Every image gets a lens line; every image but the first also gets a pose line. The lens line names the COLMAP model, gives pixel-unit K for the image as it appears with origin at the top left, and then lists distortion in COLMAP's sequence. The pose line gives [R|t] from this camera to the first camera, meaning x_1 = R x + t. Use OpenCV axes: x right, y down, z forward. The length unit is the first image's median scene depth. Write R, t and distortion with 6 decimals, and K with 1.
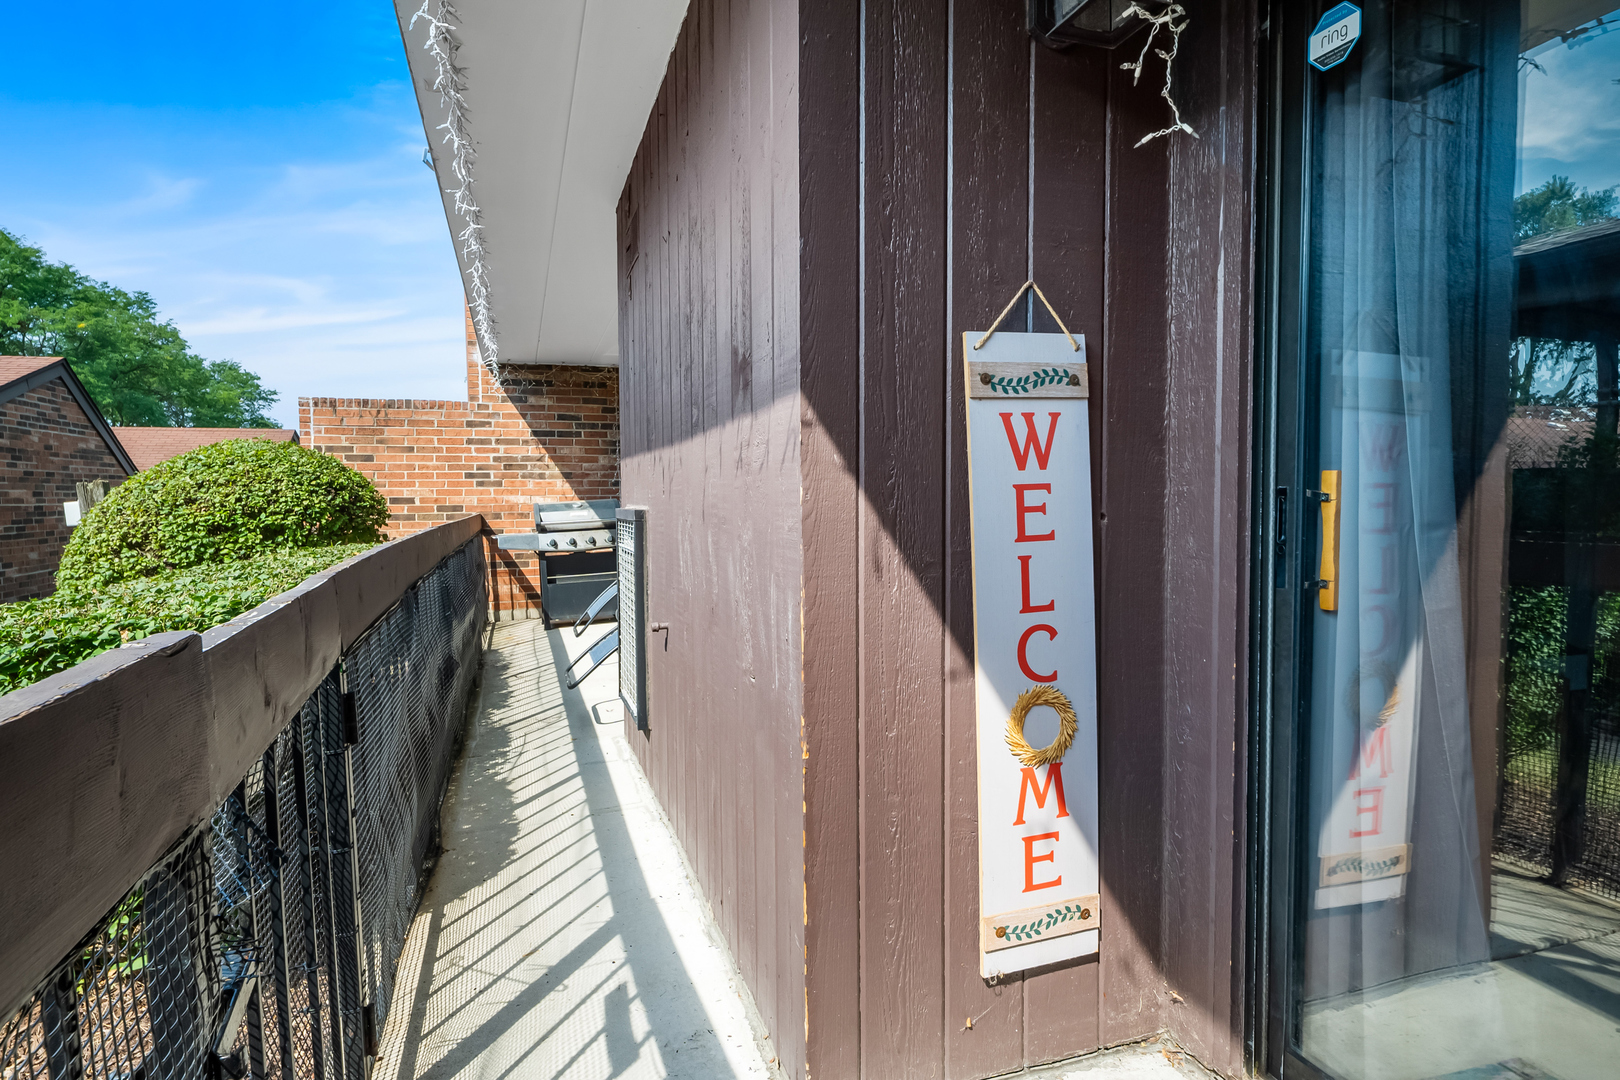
lens RADIAL K [[862.4, 0, 800.5], [0, 862.4, 531.7], [0, 0, 1]] dist [0.002854, -0.011507]
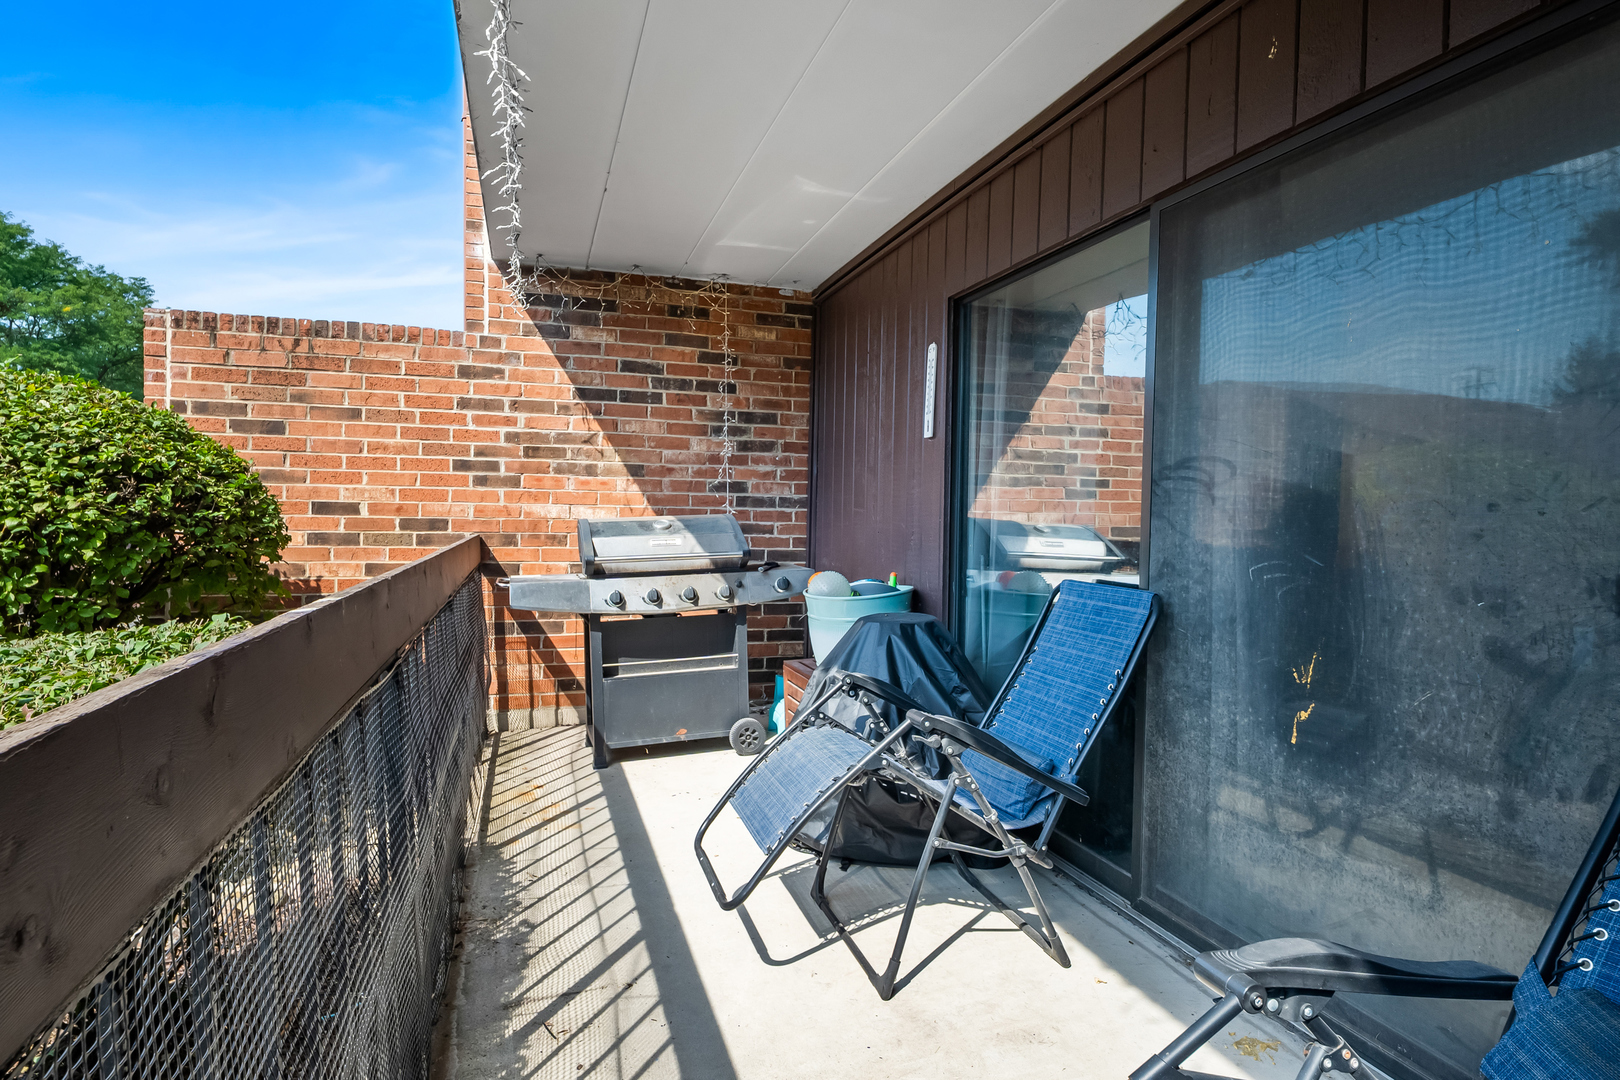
lens RADIAL K [[862.4, 0, 800.5], [0, 862.4, 531.7], [0, 0, 1]] dist [0.002854, -0.011507]
pose [[0.999616, 0.025365, -0.011150, -0.159845], [-0.025570, 0.999500, -0.018611, -0.018027], [0.010673, 0.018889, 0.999765, 0.451380]]
